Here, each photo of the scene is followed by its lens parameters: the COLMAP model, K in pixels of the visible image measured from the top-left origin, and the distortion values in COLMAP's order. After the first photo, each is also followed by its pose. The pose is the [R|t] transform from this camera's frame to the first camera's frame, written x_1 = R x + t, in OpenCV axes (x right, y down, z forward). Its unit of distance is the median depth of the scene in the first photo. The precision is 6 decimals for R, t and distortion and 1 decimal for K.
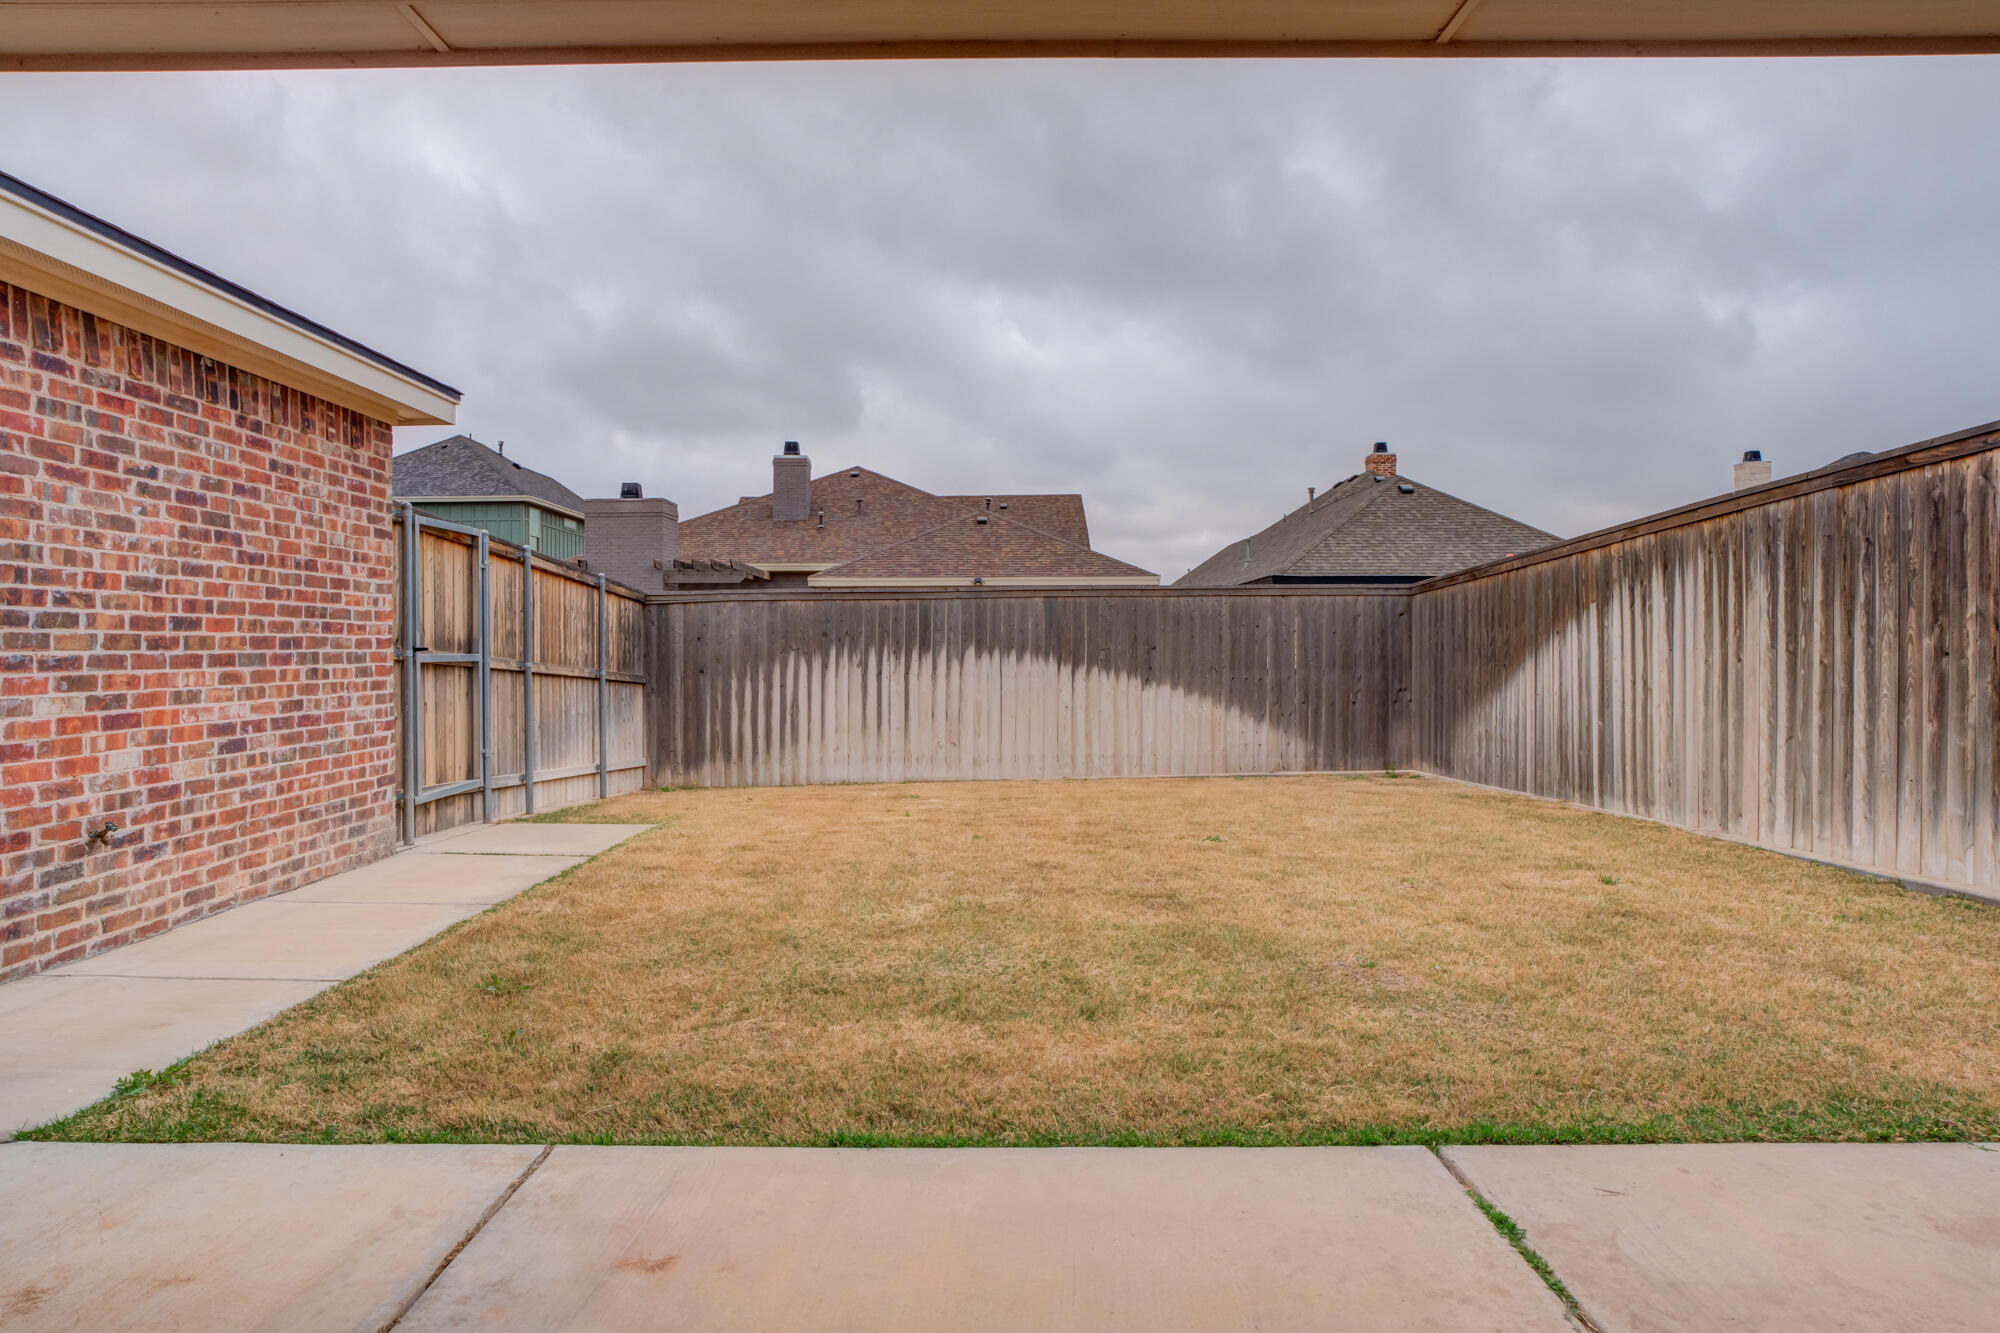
lens RADIAL K [[1184.7, 0, 985.2], [0, 1184.7, 657.5], [0, 0, 1]] dist [-0.051853, 0.033790]
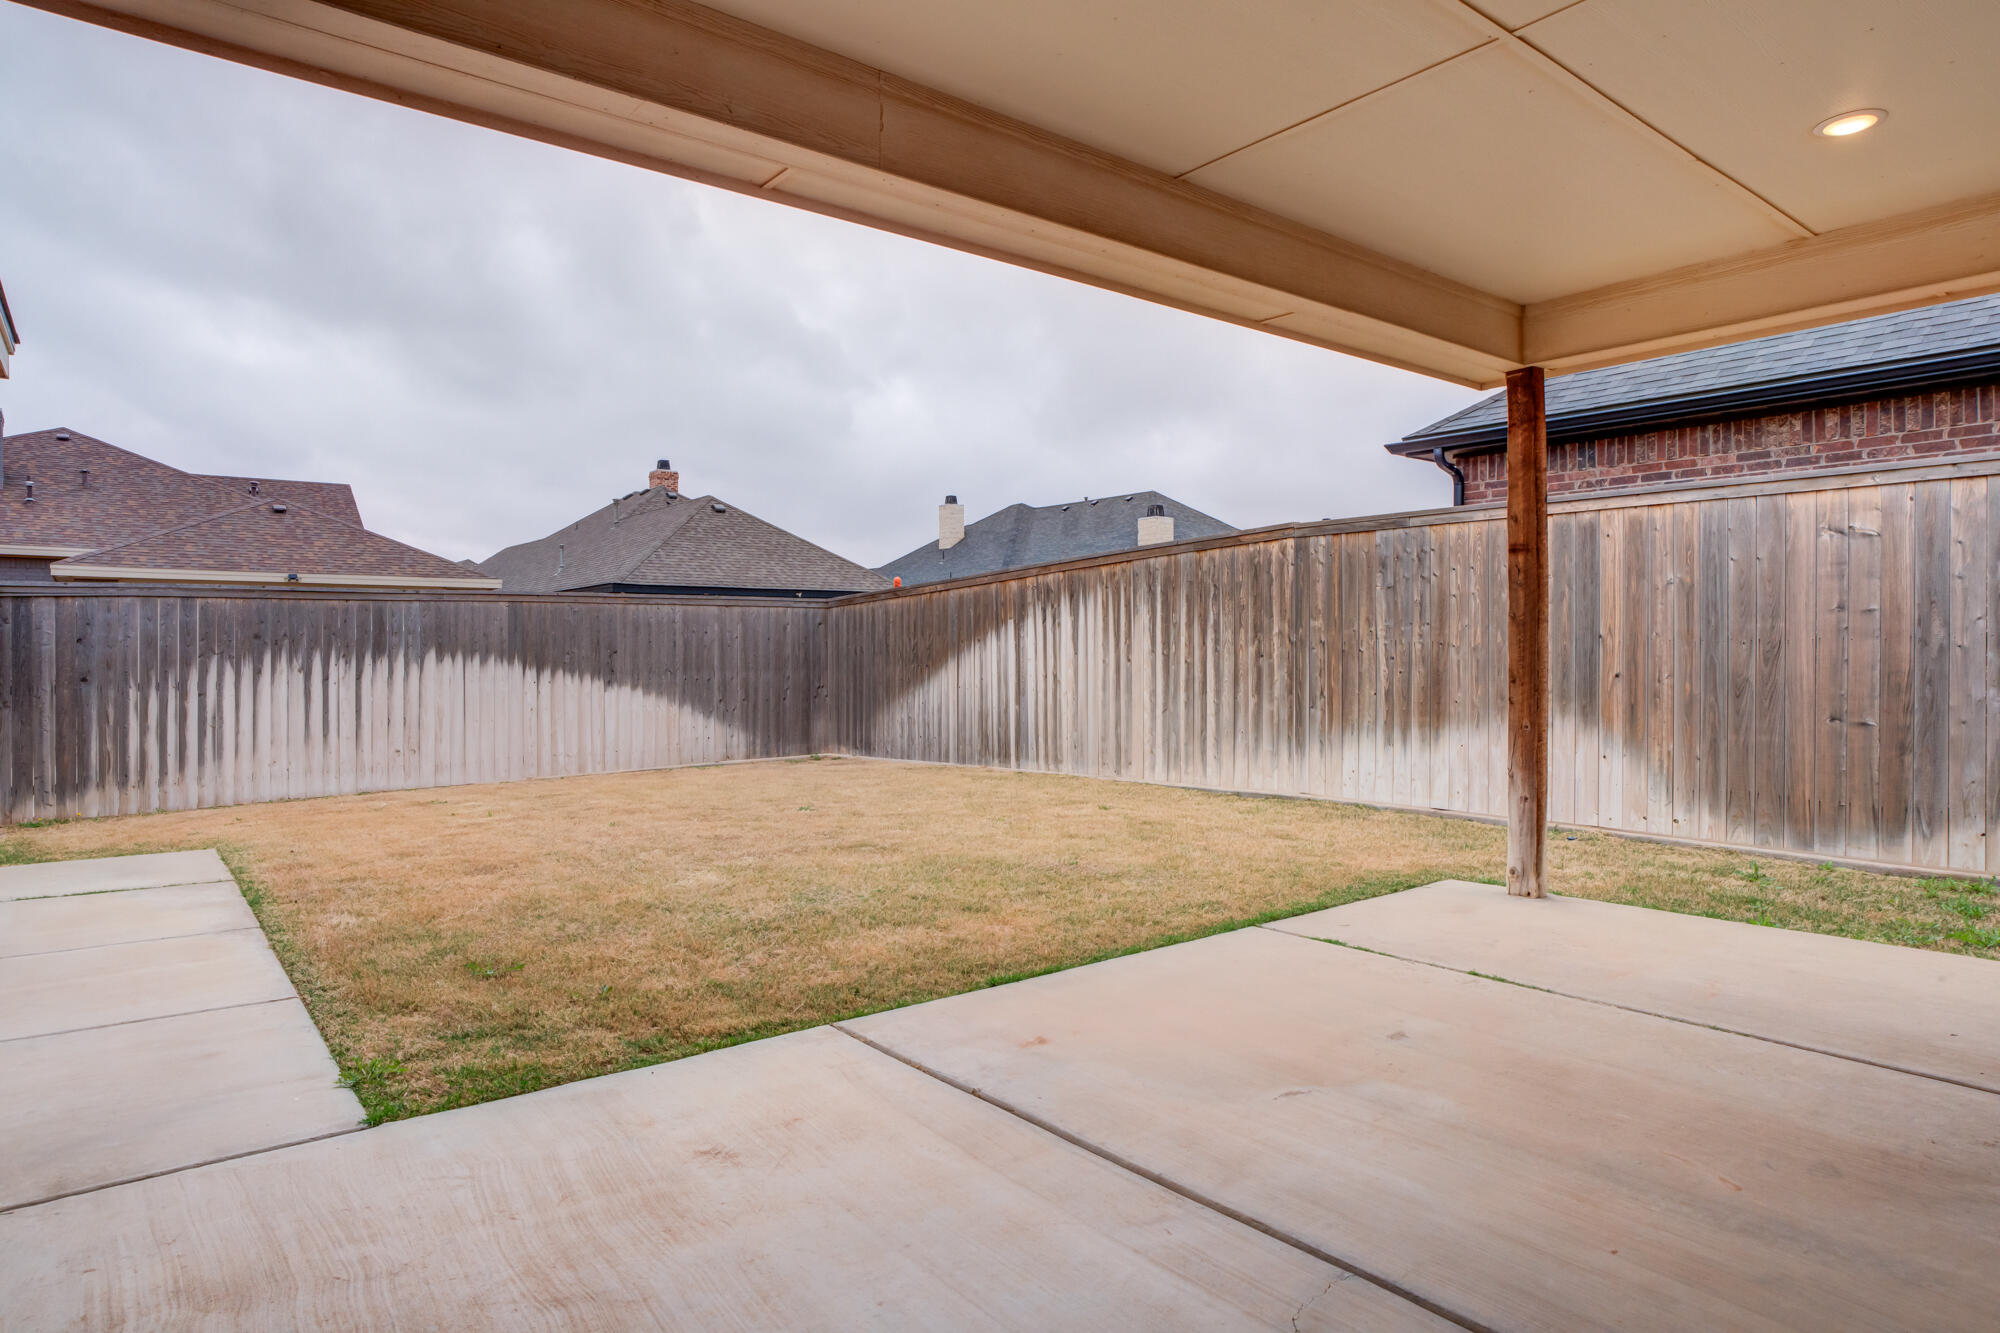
lens RADIAL K [[1184.7, 0, 985.2], [0, 1184.7, 657.5], [0, 0, 1]] dist [-0.051853, 0.033790]
pose [[0.776668, -0.002166, 0.629907, -0.763663], [0.004131, 0.999990, -0.001655, 0.000527], [-0.629897, 0.003888, 0.776669, -0.112737]]
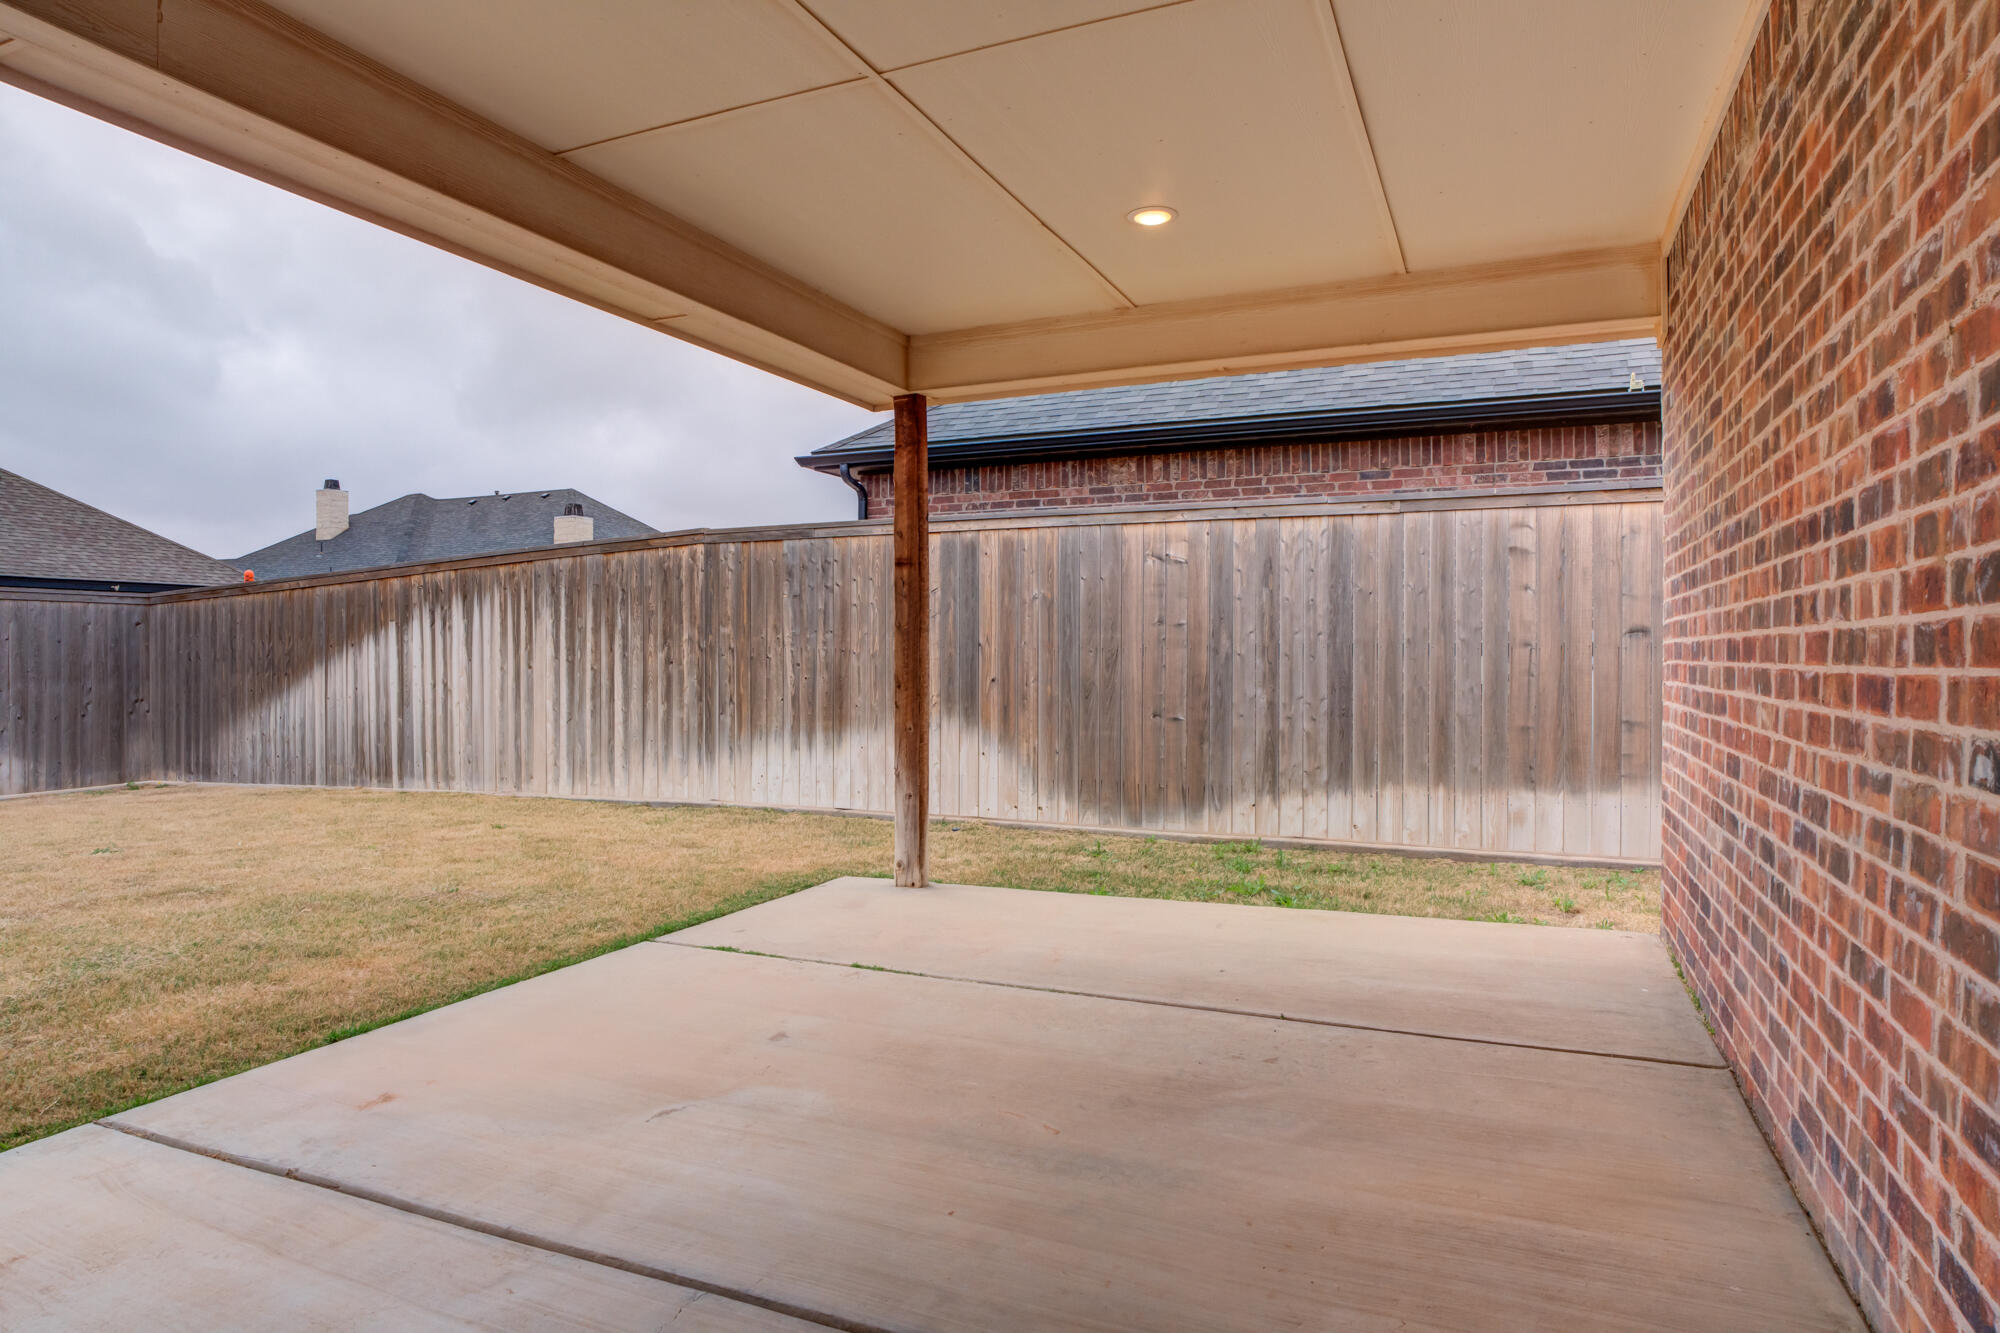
lens RADIAL K [[1183.2, 0, 1007.5], [0, 1183.2, 662.3], [0, 0, 1]] dist [-0.051057, 0.034899]
pose [[0.388096, -0.001827, 0.921617, -0.726380], [0.005500, 0.999985, -0.000334, -0.000252], [-0.921603, 0.005198, 0.388100, -0.134471]]
